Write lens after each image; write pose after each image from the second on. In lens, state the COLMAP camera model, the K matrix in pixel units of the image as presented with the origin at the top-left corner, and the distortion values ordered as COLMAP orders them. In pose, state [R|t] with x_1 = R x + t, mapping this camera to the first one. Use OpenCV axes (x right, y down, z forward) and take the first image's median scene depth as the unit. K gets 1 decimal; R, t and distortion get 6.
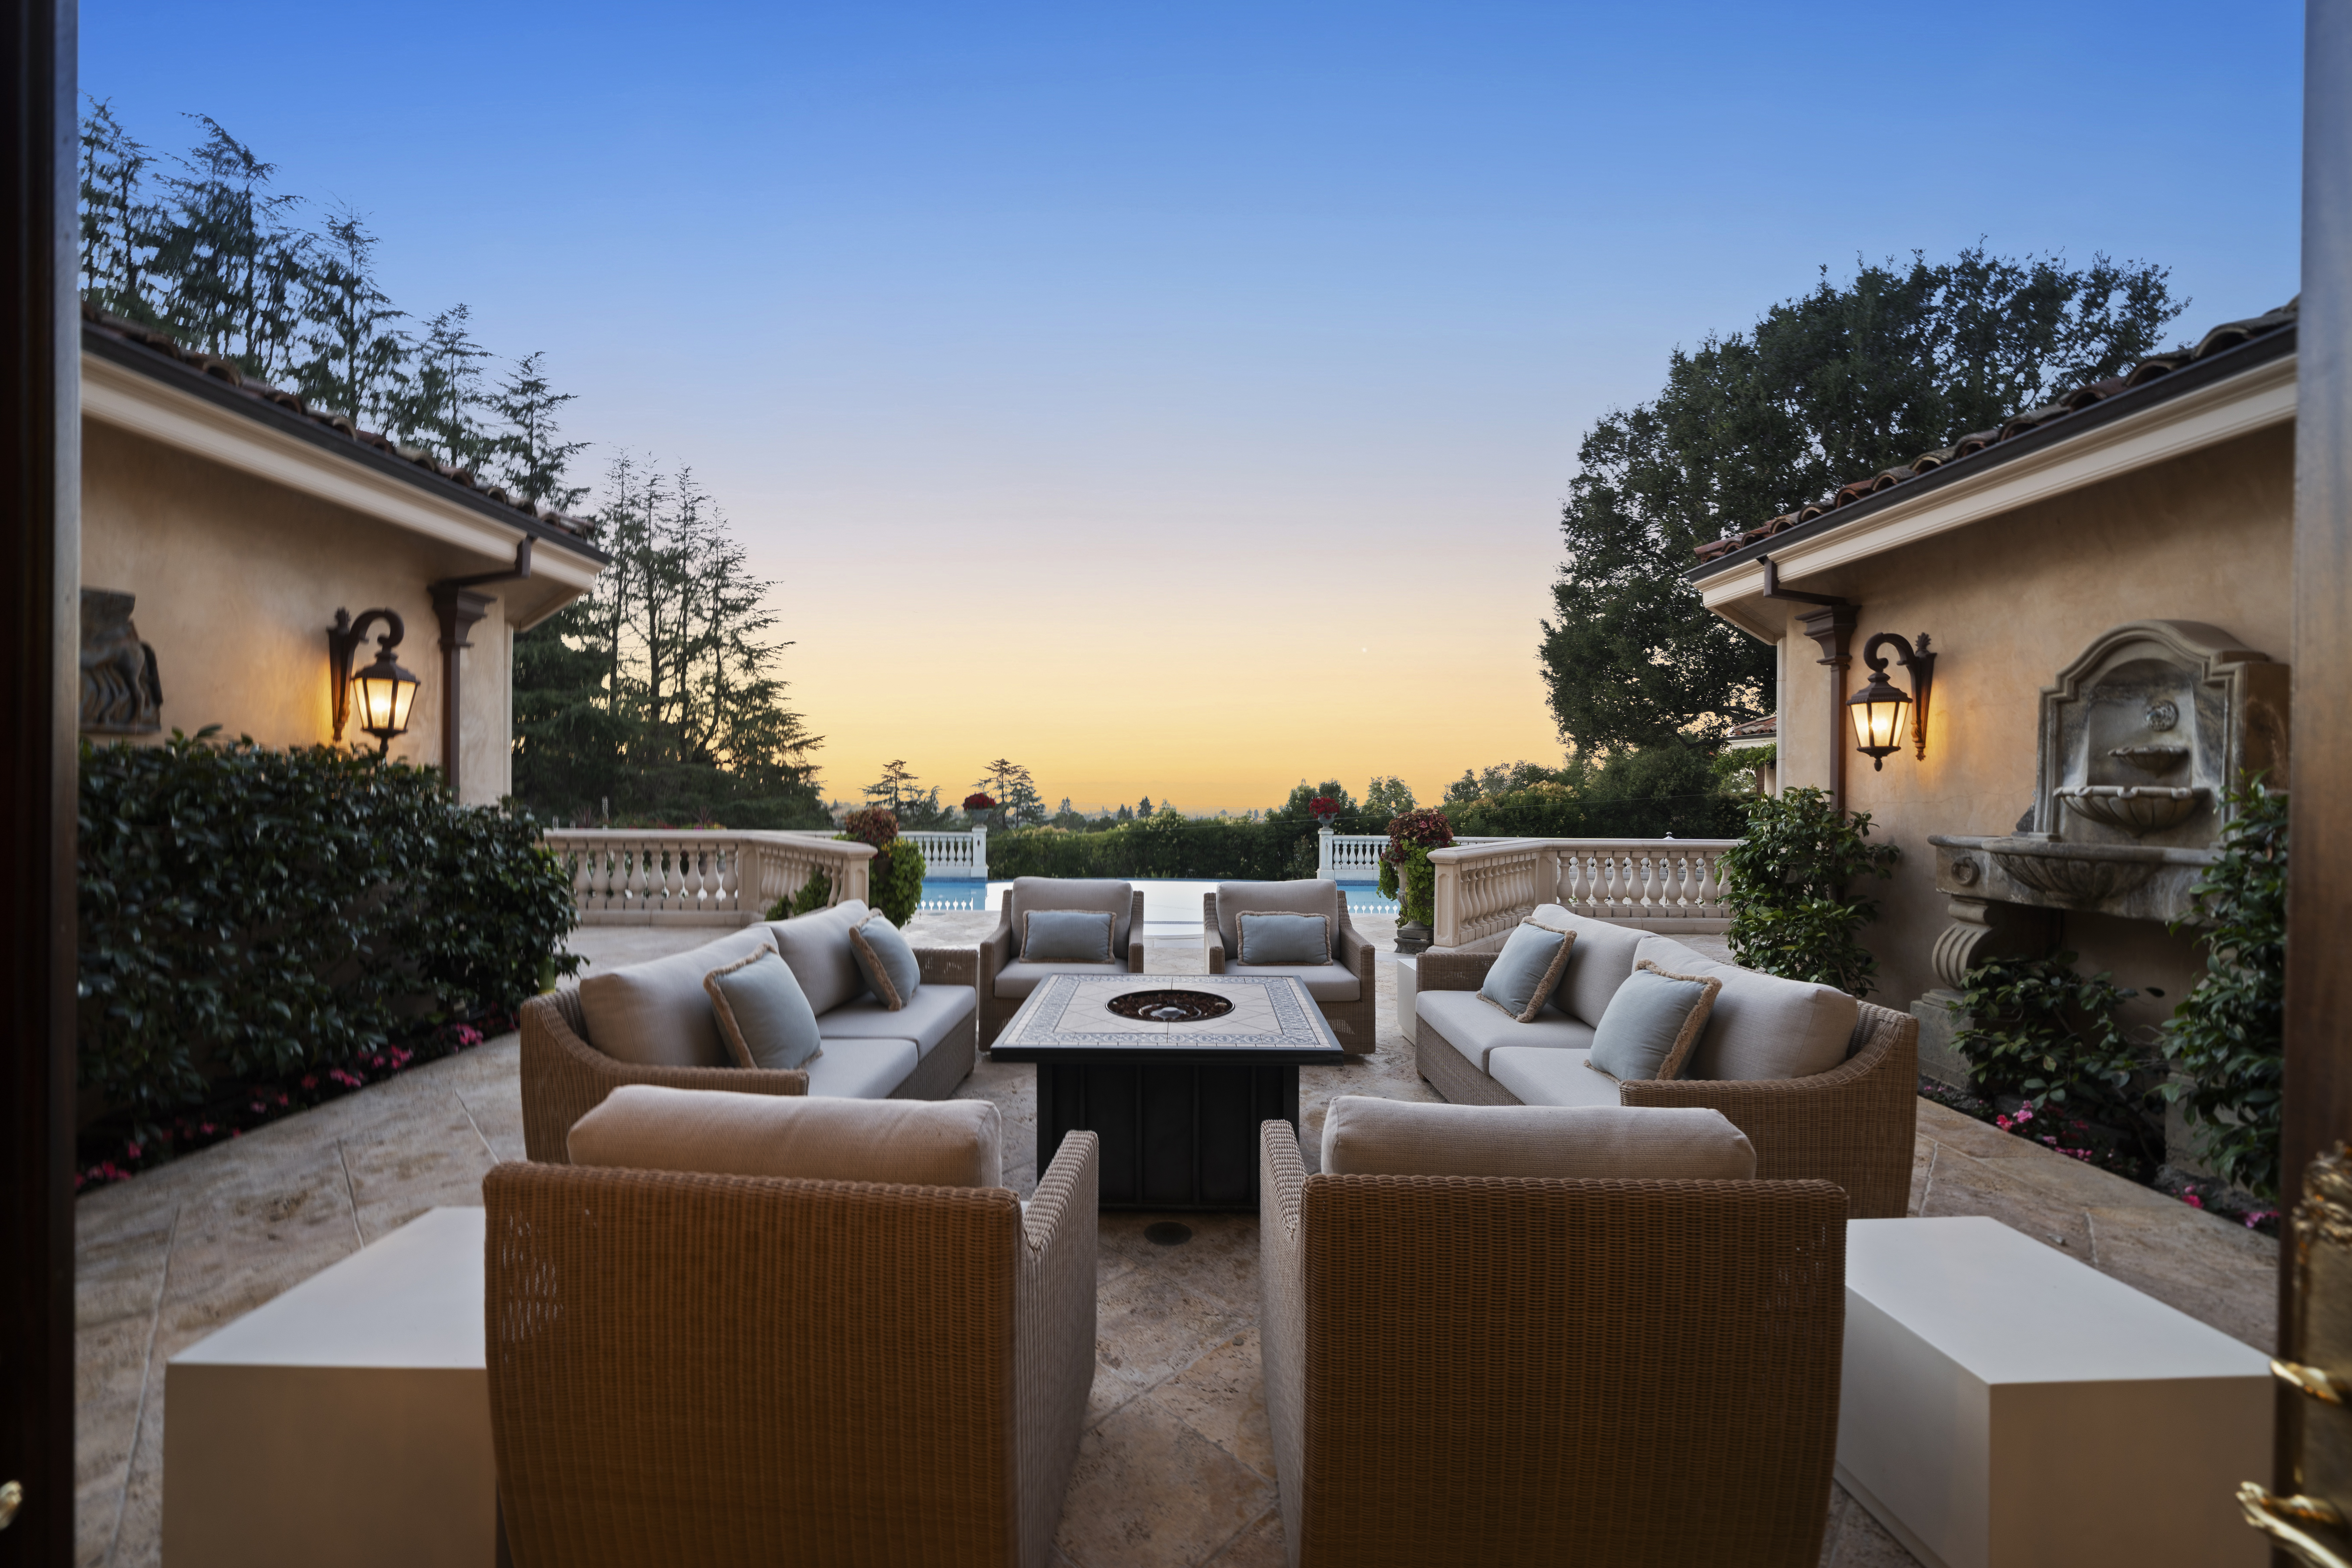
lens RADIAL K [[920.0, 0, 1176.0], [0, 920.0, 784.0], [0, 0, 1]] dist [-0.001545, -0.000130]
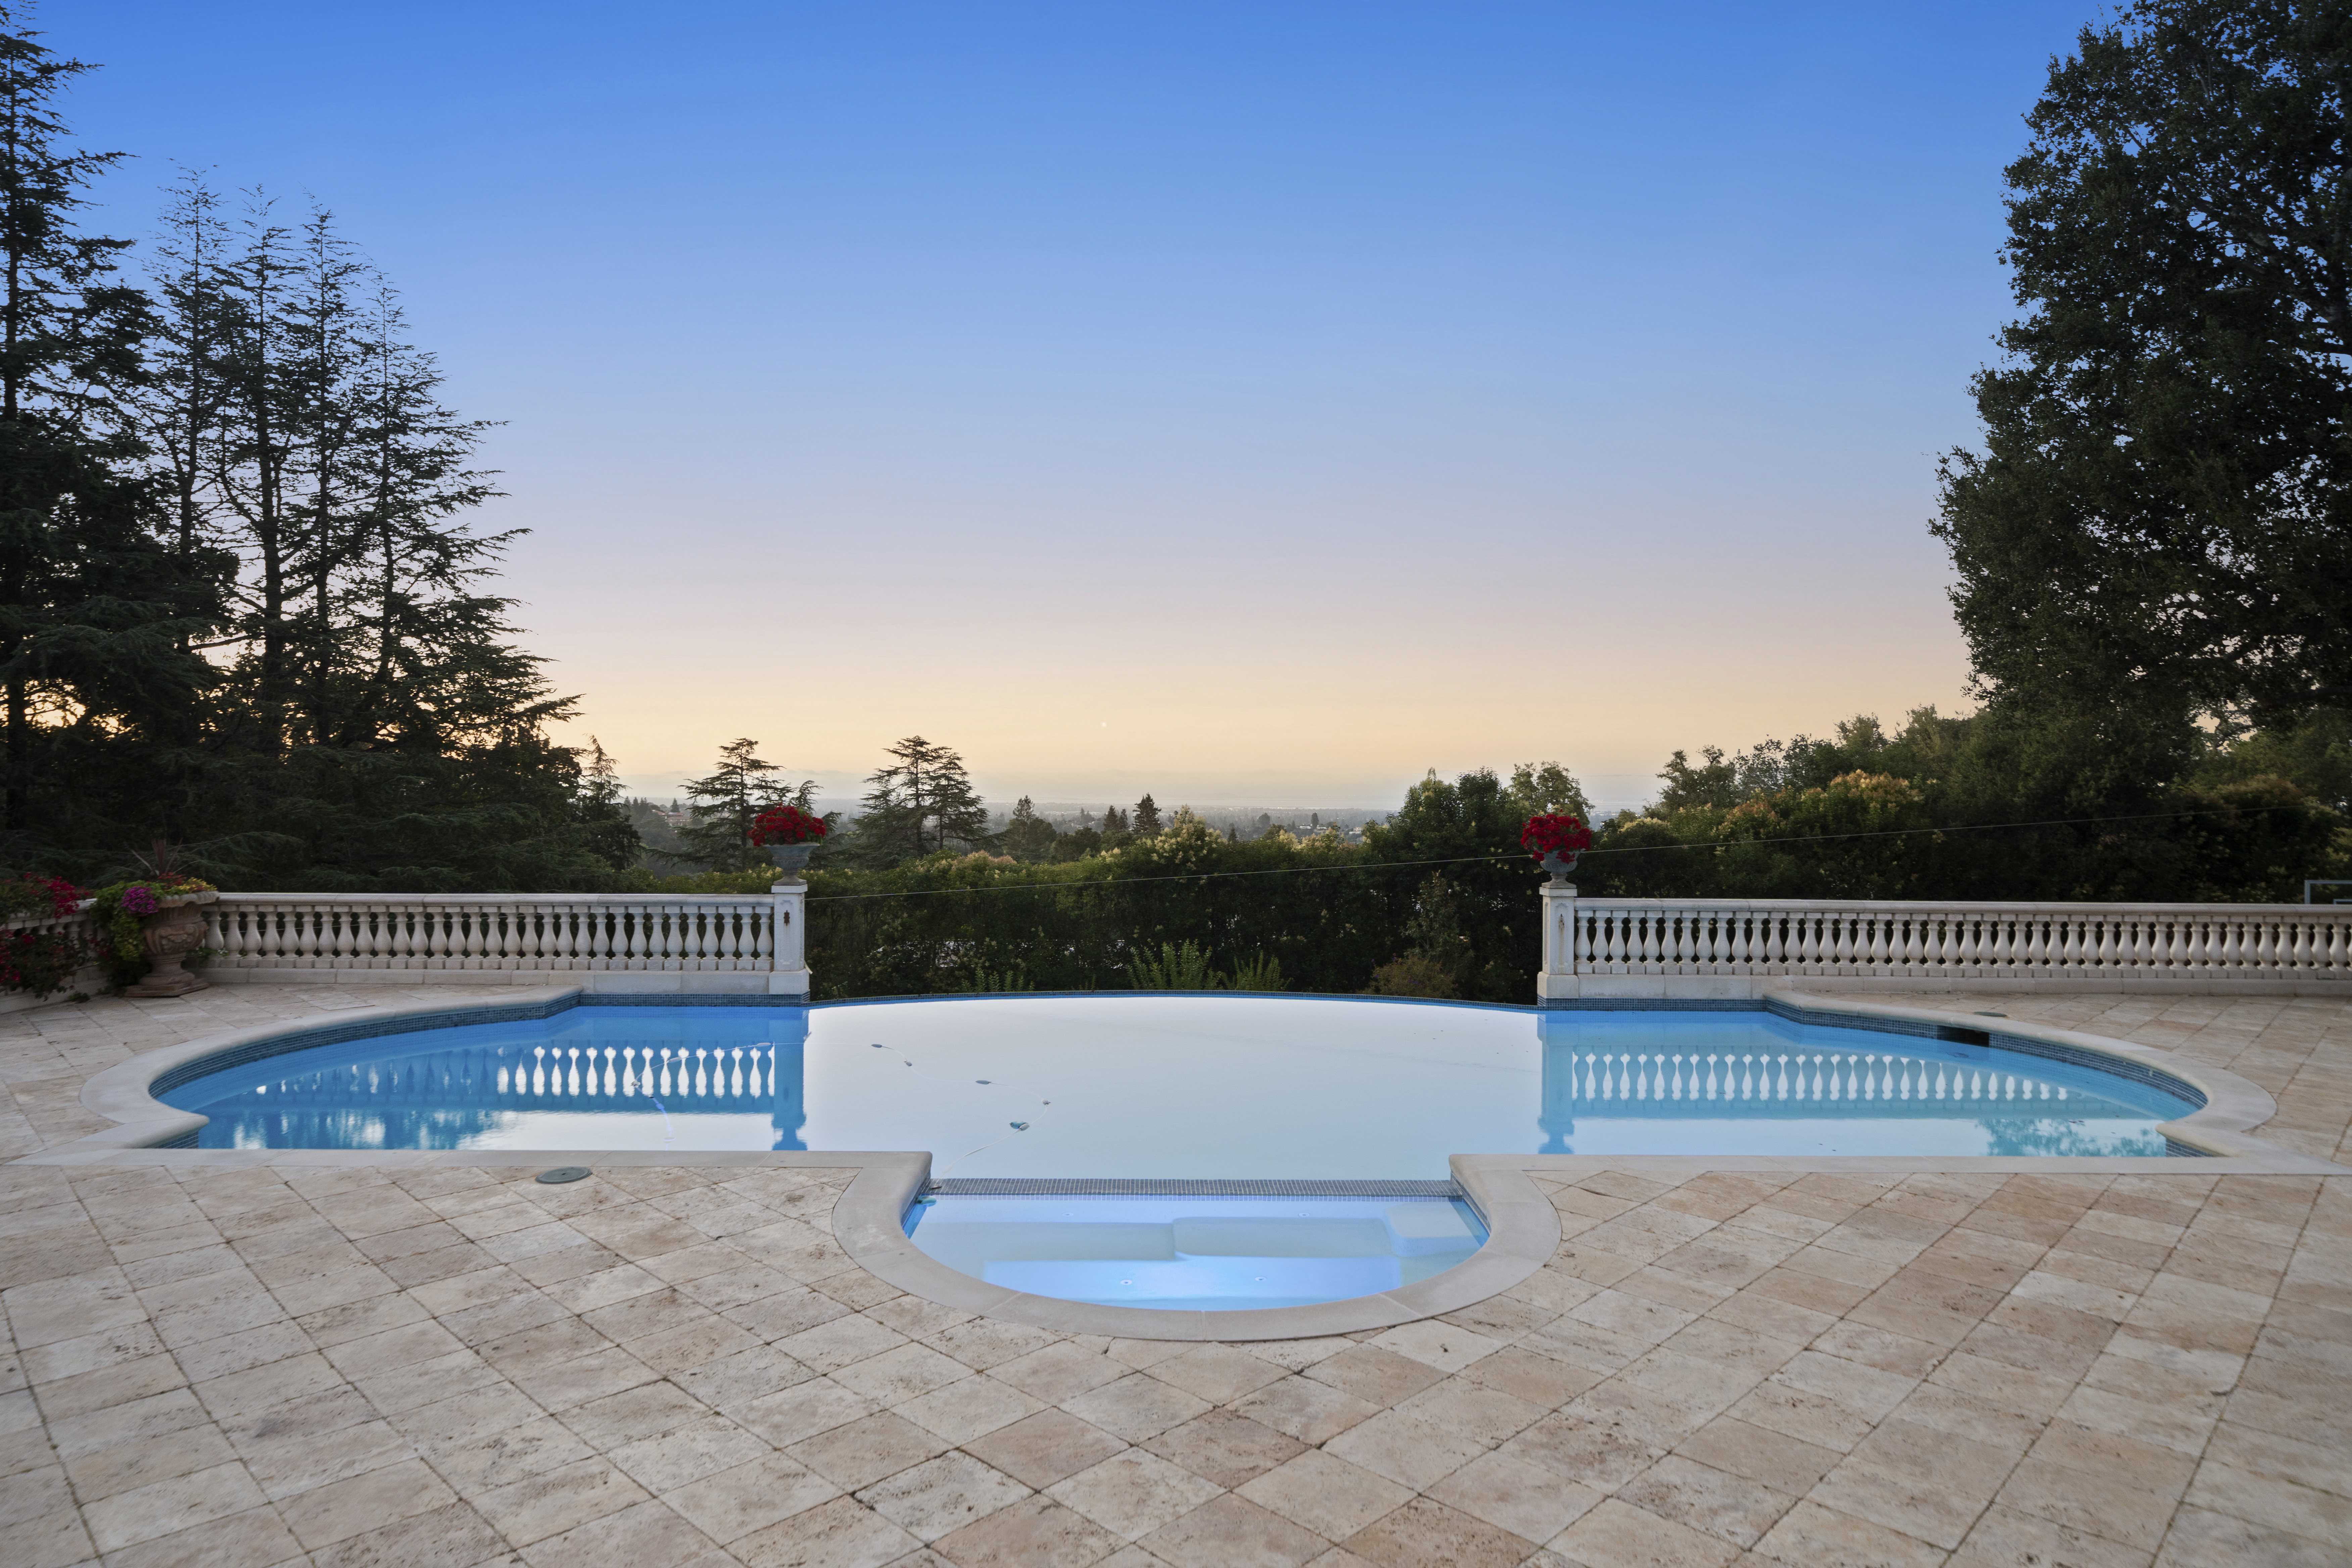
lens RADIAL K [[1355.1, 0, 1176.0], [0, 1355.1, 784.0], [0, 0, 1]] dist [-0.002644, -0.000611]
pose [[0.999933, -0.003317, -0.011078, -0.008699], [0.003400, 0.999966, 0.007509, -0.003081], [0.011053, -0.007546, 0.999910, 0.175111]]
